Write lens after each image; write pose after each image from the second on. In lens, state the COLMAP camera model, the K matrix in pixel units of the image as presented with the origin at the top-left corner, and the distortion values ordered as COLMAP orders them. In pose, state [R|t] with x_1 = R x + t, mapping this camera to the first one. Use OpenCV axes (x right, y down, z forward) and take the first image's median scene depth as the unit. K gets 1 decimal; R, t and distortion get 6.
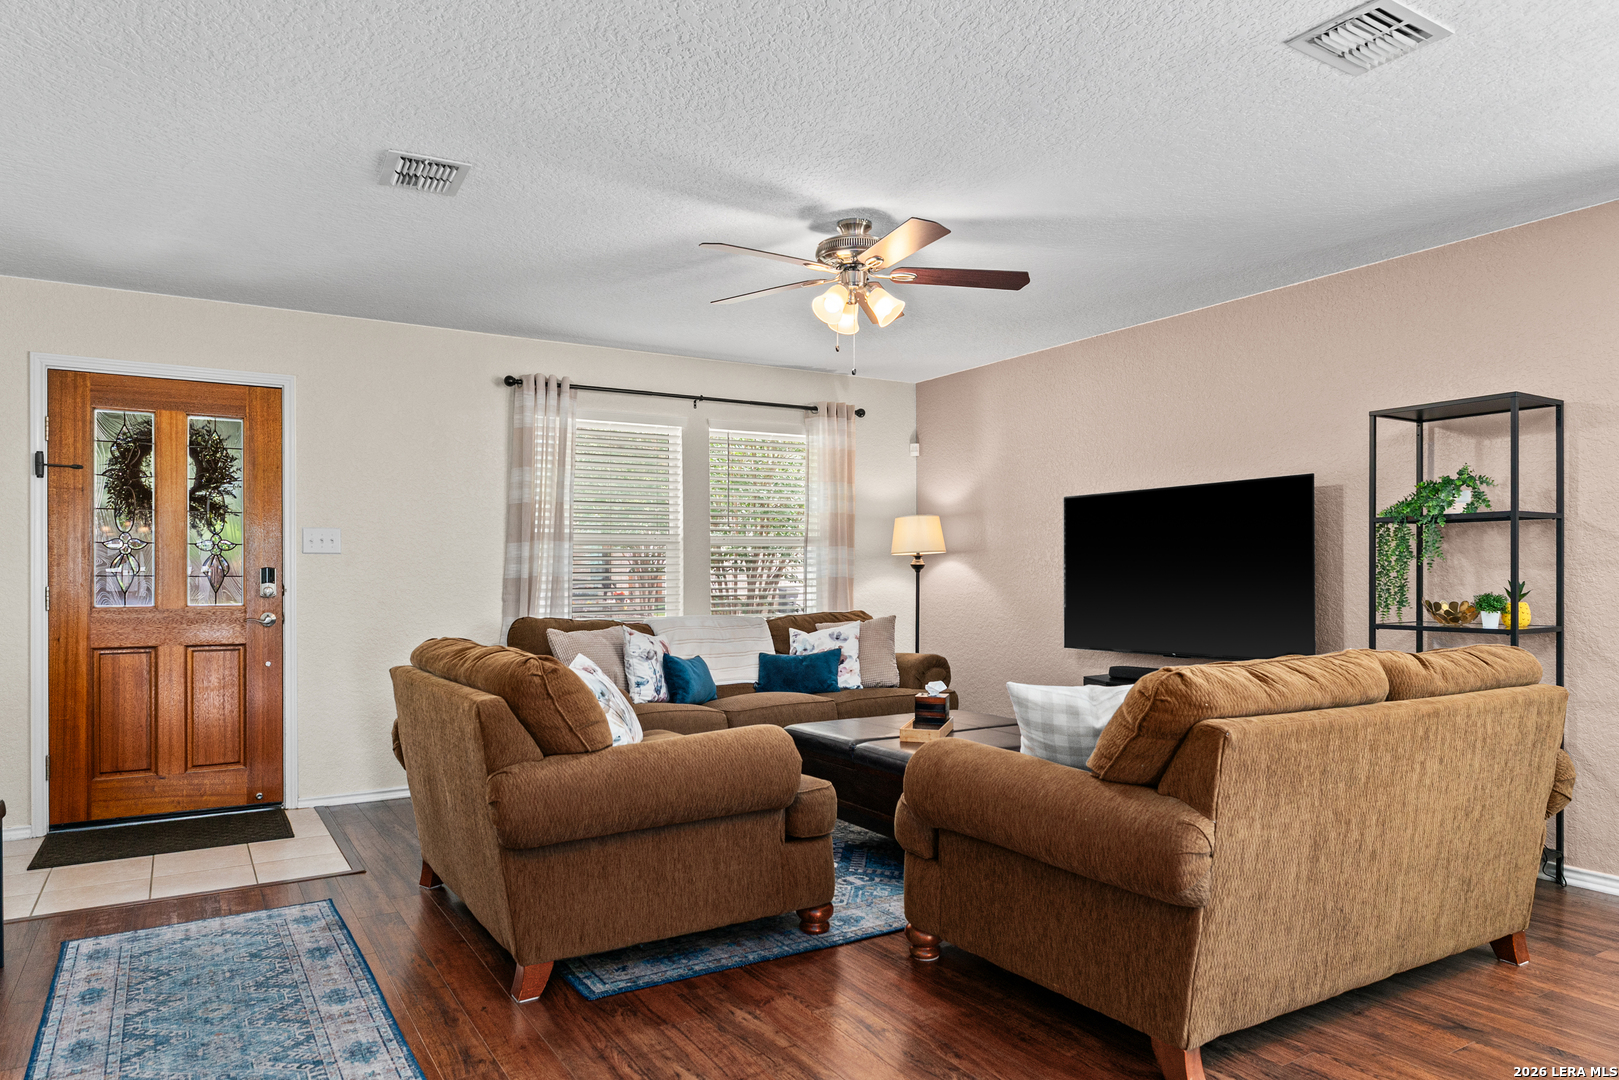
lens RADIAL K [[1032.6, 0, 838.1], [0, 1032.6, 580.3], [0, 0, 1]] dist [-0.009954, -0.001559]
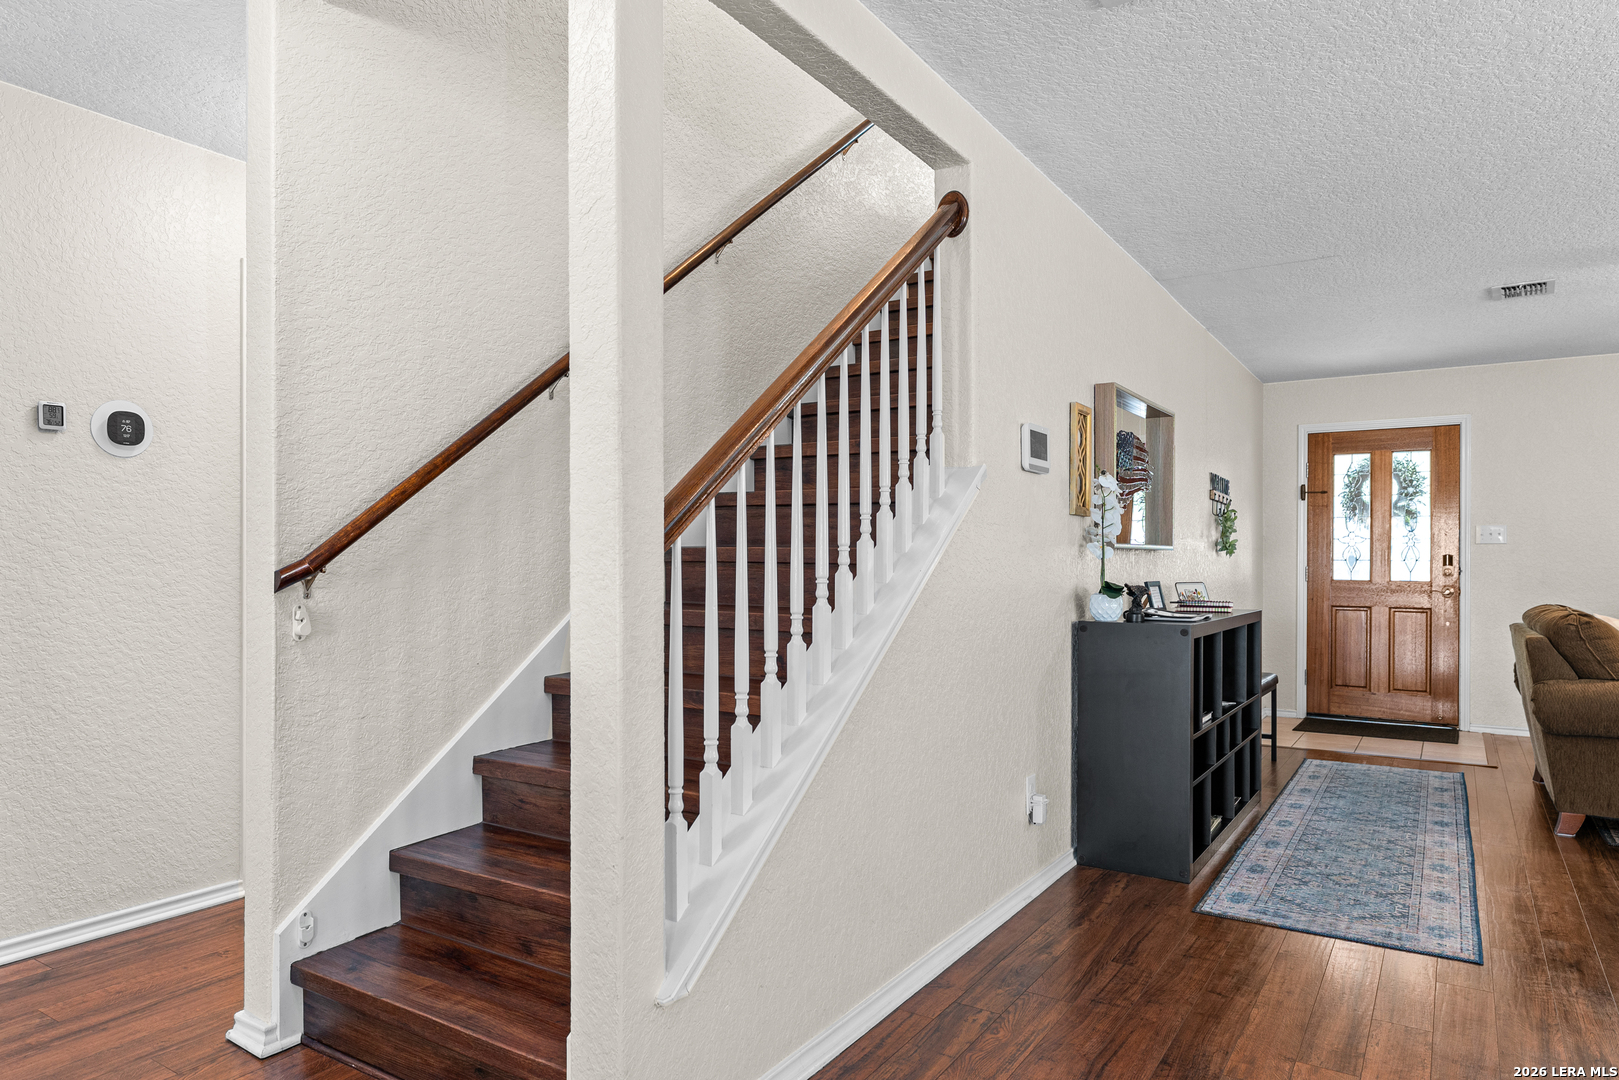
lens RADIAL K [[1008.7, 0, 805.4], [0, 1008.7, 556.6], [0, 0, 1]] dist [-0.002230, -0.000900]
pose [[0.417839, 0.000567, -0.908521, 0.336013], [-0.010627, 0.999934, -0.004263, 0.005356], [0.908459, 0.011436, 0.417817, -0.376562]]
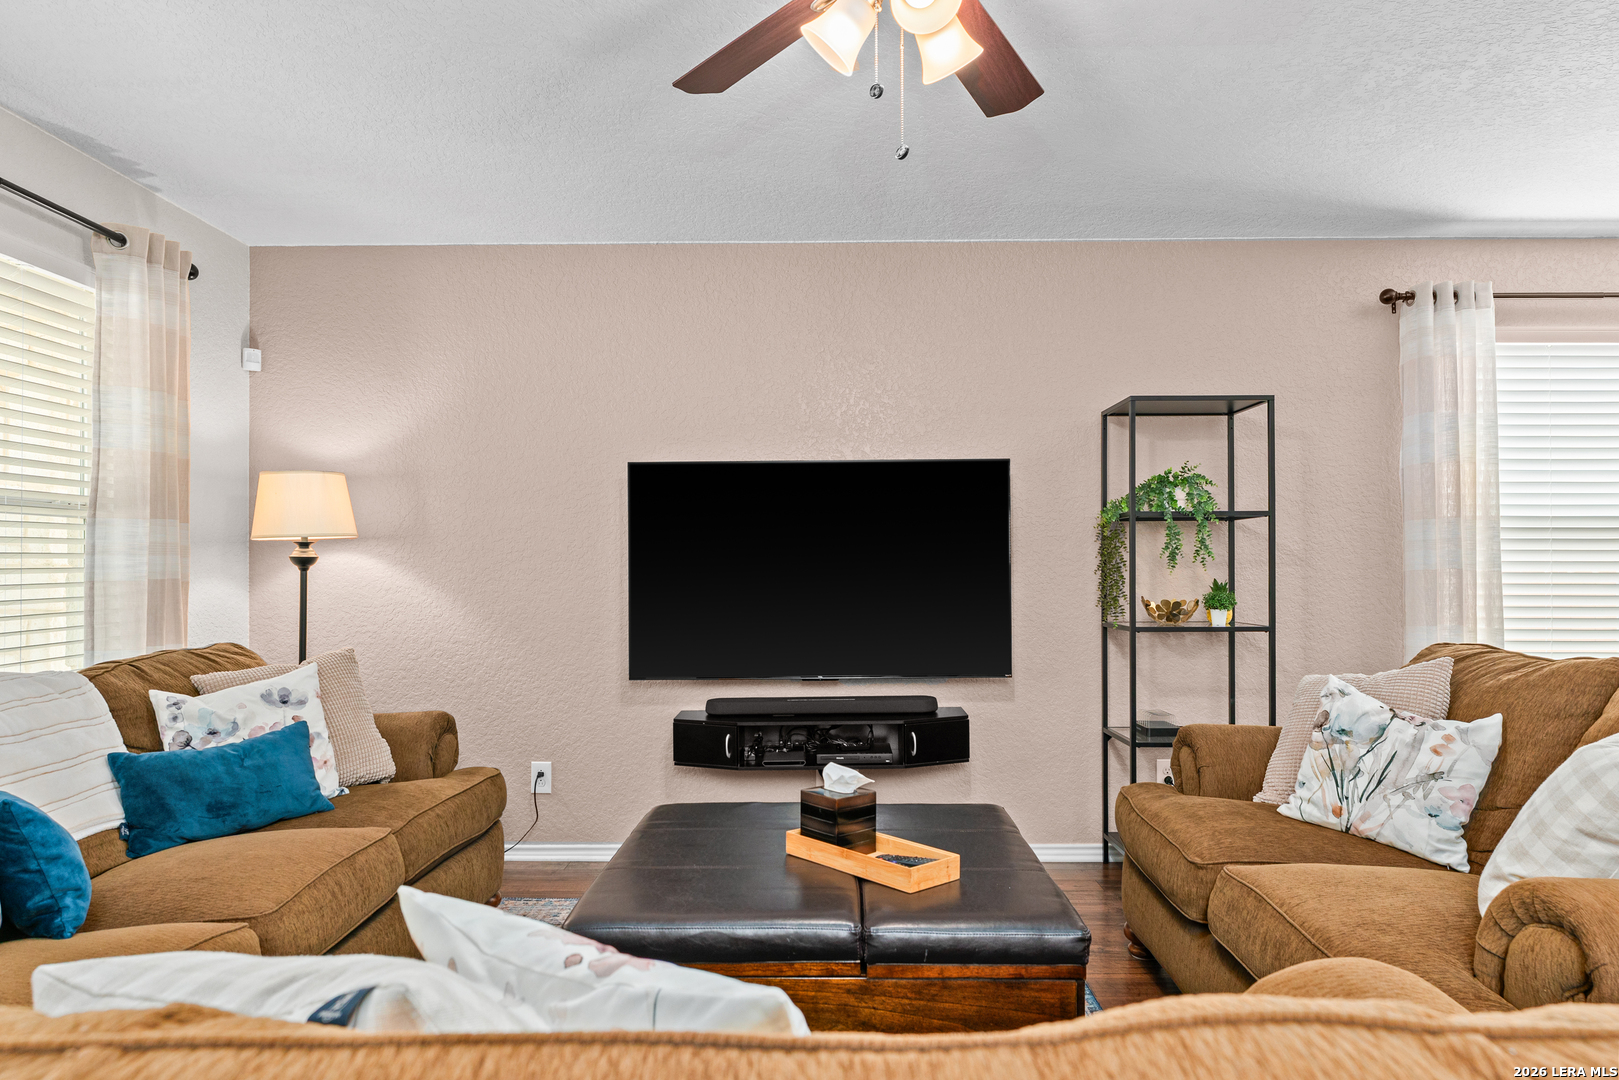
lens RADIAL K [[1008.7, 0, 805.4], [0, 1008.7, 556.6], [0, 0, 1]] dist [-0.002230, -0.000900]
pose [[0.546078, 0.011113, 0.837661, -0.333220], [0.006475, 0.999826, -0.017486, -0.005313], [-0.837710, 0.014973, 0.545911, 0.630355]]
